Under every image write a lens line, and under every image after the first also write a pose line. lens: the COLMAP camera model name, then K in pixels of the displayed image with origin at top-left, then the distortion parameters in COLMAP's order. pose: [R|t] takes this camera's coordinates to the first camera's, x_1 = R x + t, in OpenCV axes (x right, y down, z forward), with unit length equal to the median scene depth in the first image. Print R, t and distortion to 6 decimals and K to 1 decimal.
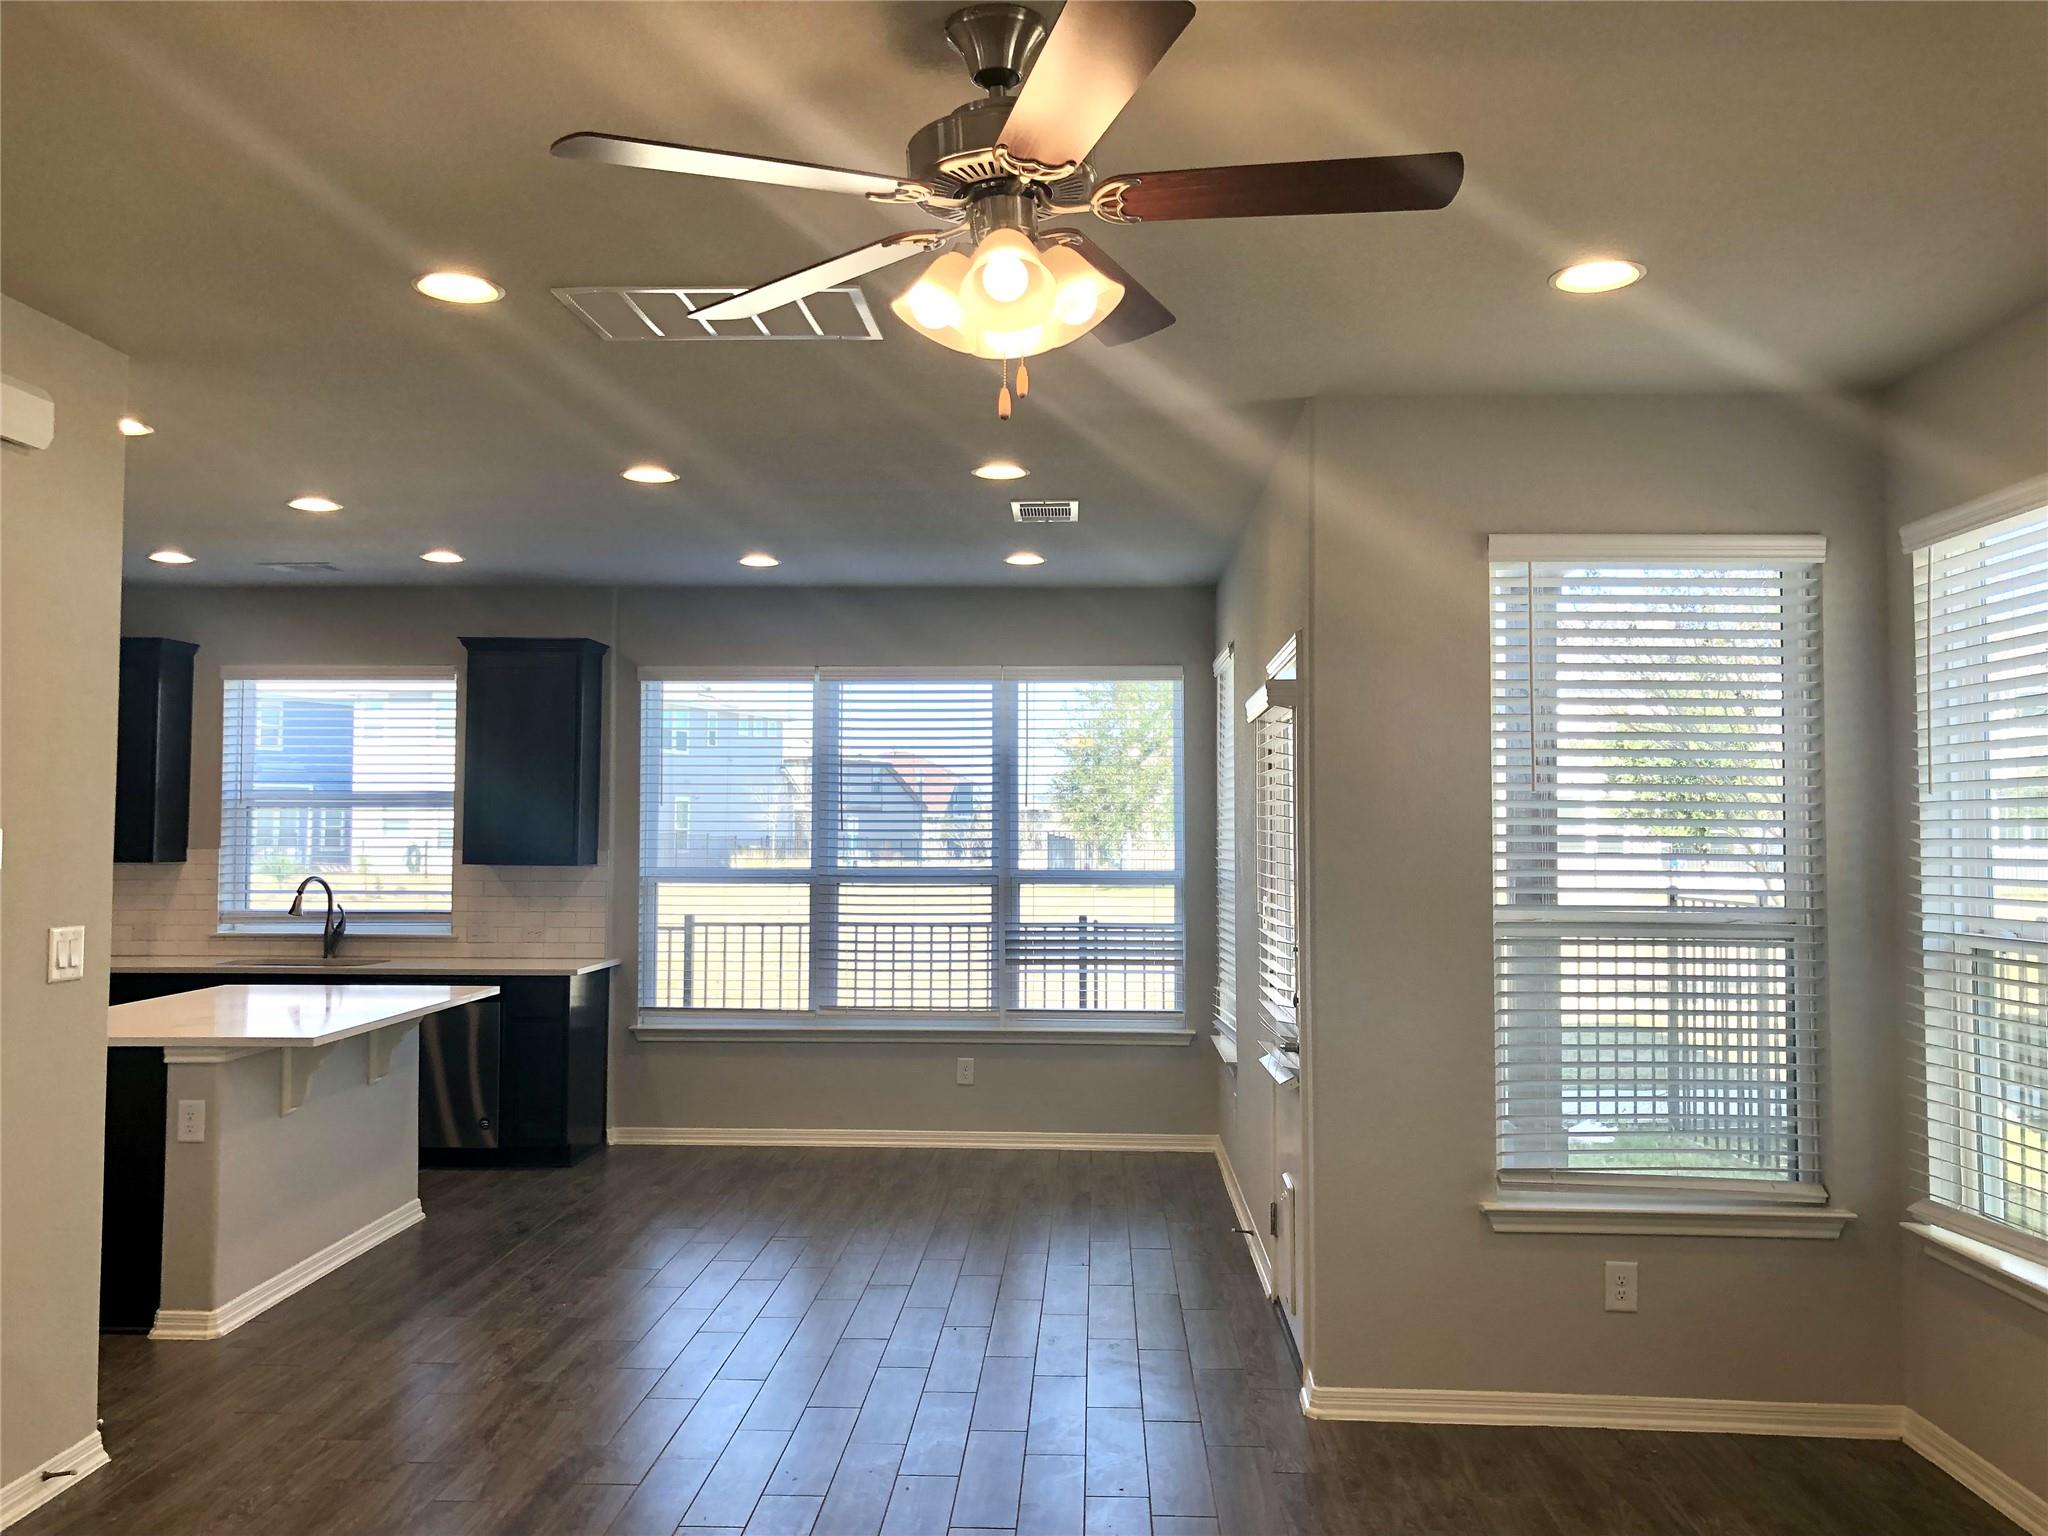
lens RADIAL K [[1679.2, 0, 1023.1], [0, 1679.2, 765.5], [0, 0, 1]] dist [0.014809, 0.003481]
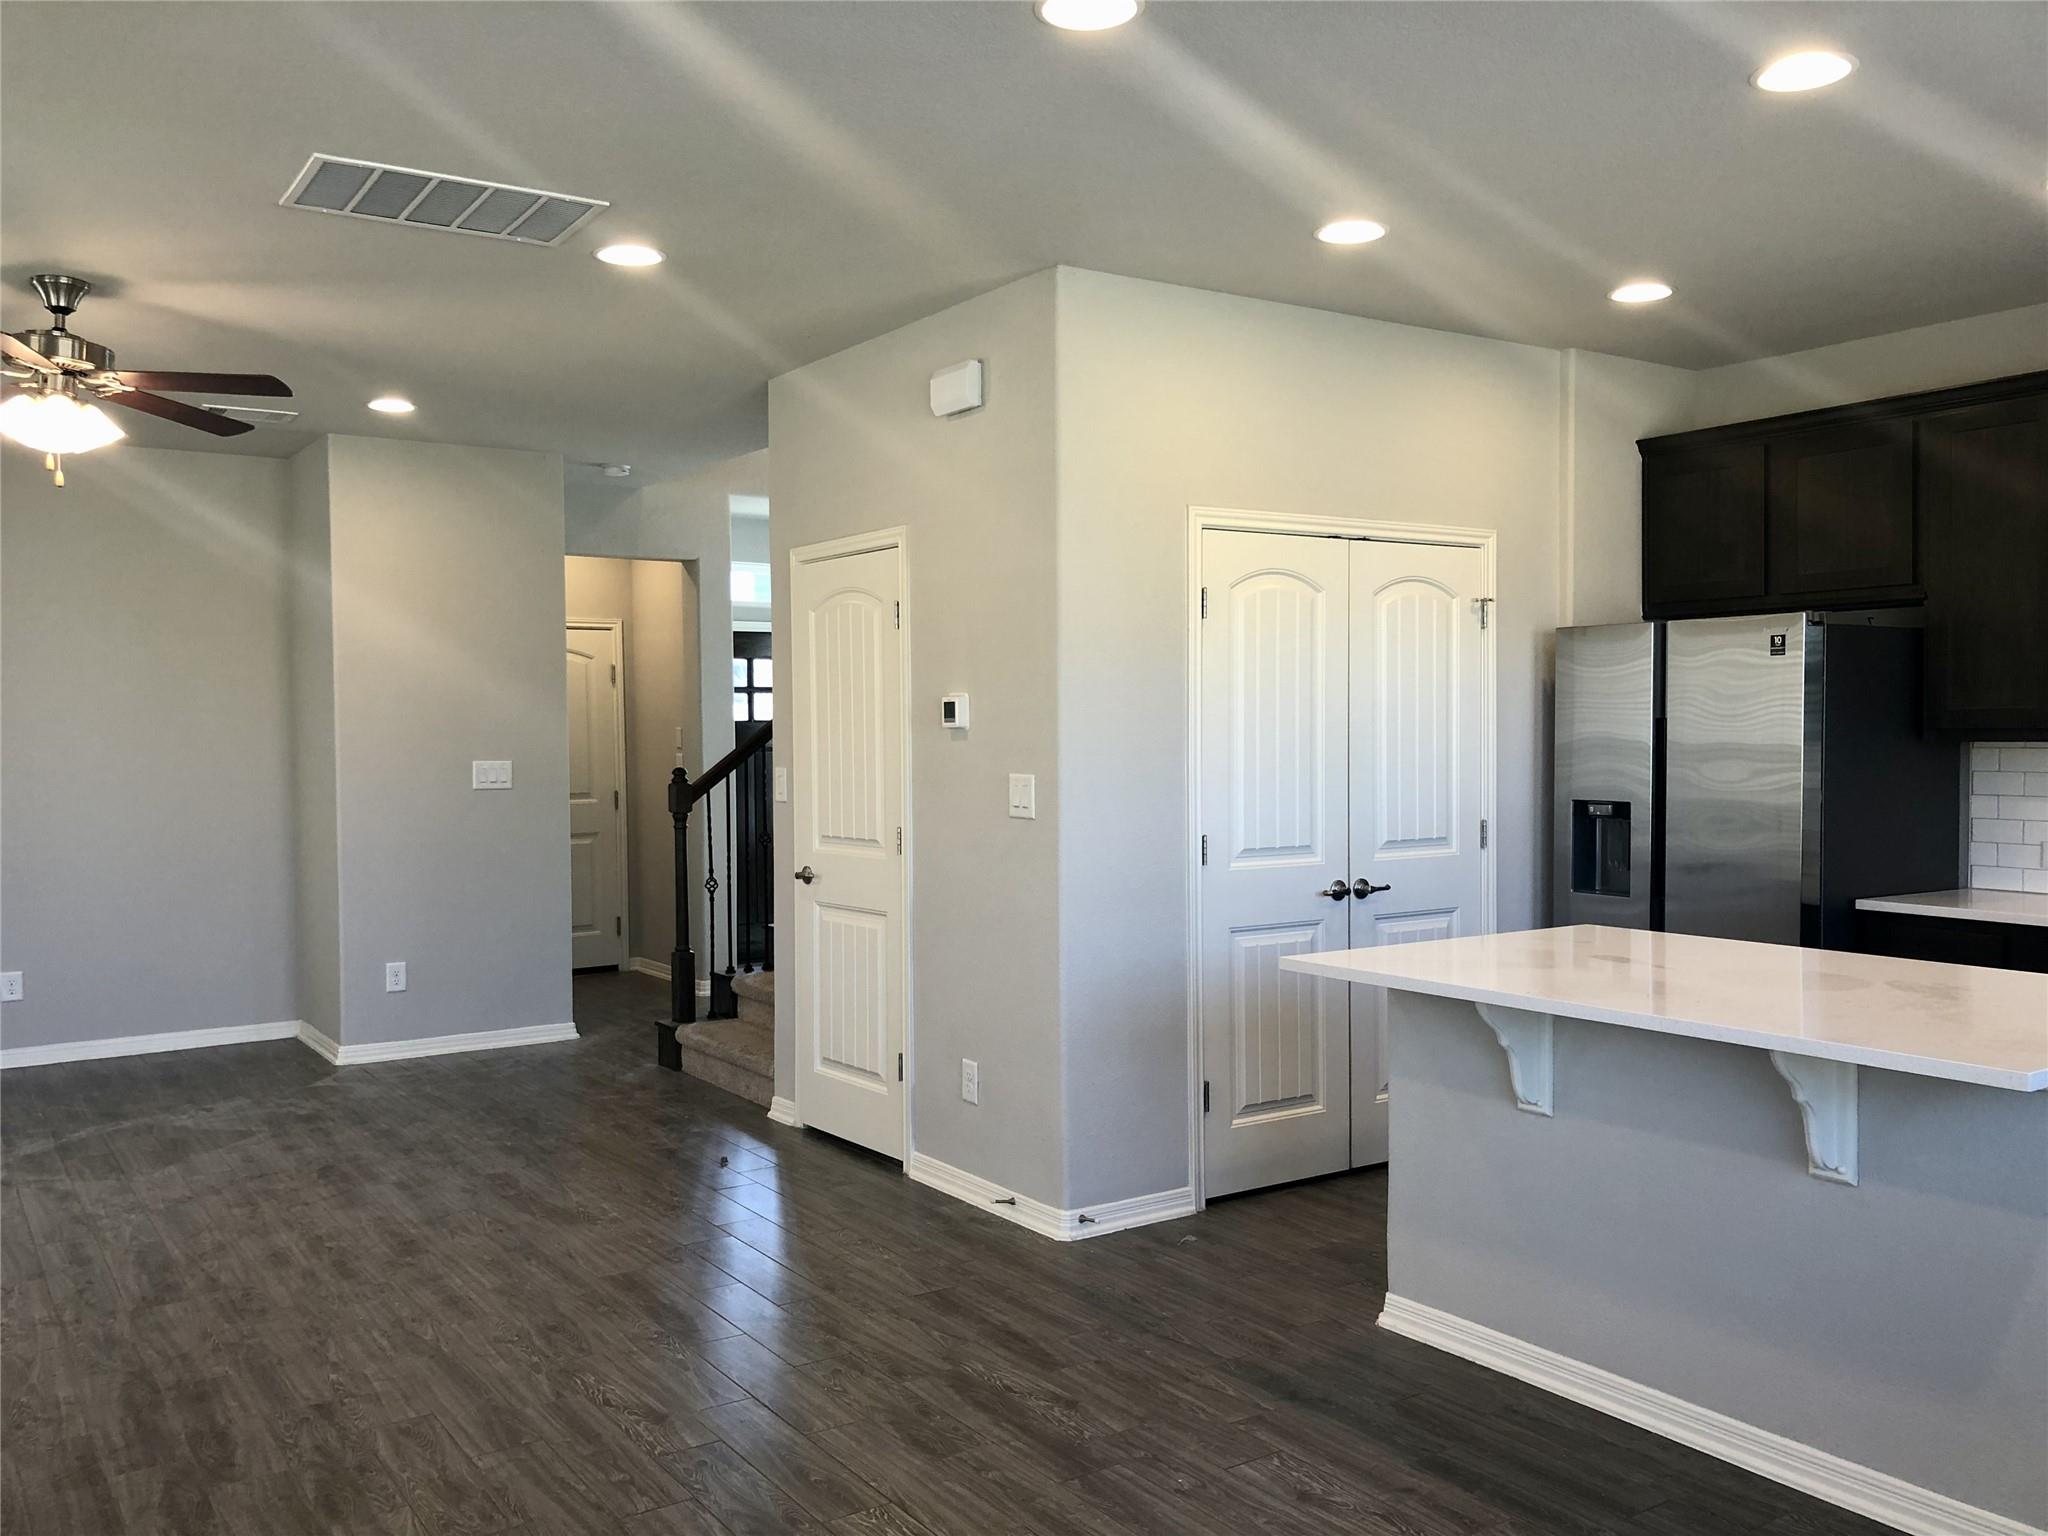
lens RADIAL K [[1679.2, 0, 1022.3], [0, 1679.2, 769.9], [0, 0, 1]] dist [0.014809, 0.003481]
pose [[-0.800643, 0.013919, -0.598981, 0.146553], [0.023421, 0.999693, -0.008075, 0.088565], [0.598684, -0.020494, -0.800723, 1.724940]]
